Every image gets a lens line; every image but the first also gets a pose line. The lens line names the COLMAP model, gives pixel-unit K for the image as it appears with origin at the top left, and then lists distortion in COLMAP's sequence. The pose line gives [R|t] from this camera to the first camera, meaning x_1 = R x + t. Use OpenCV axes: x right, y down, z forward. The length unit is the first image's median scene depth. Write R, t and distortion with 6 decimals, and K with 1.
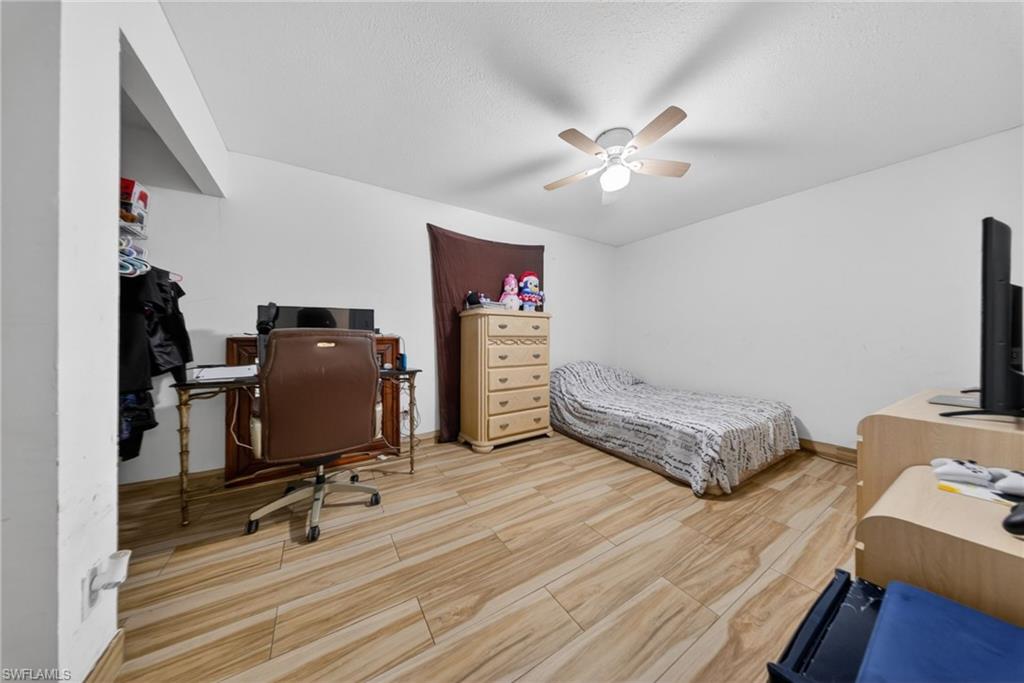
lens RADIAL K [[303.9, 0, 511.8], [0, 303.9, 339.3], [0, 0, 1]] dist [-0.001372, -0.000950]
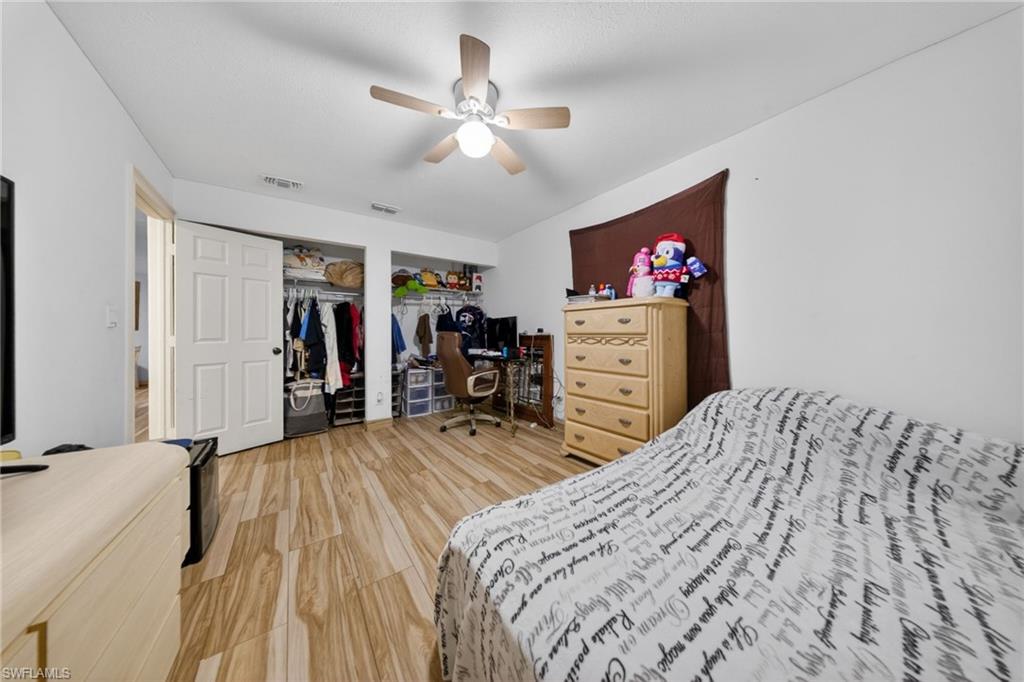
lens RADIAL K [[303.9, 0, 514.1], [0, 303.9, 333.5], [0, 0, 1]] dist [-0.001372, -0.000950]
pose [[0.075328, 0.000504, -0.997159, 1.152629], [-0.003441, 0.999994, 0.000245, -0.014140], [0.997153, 0.003412, 0.075330, 1.042861]]
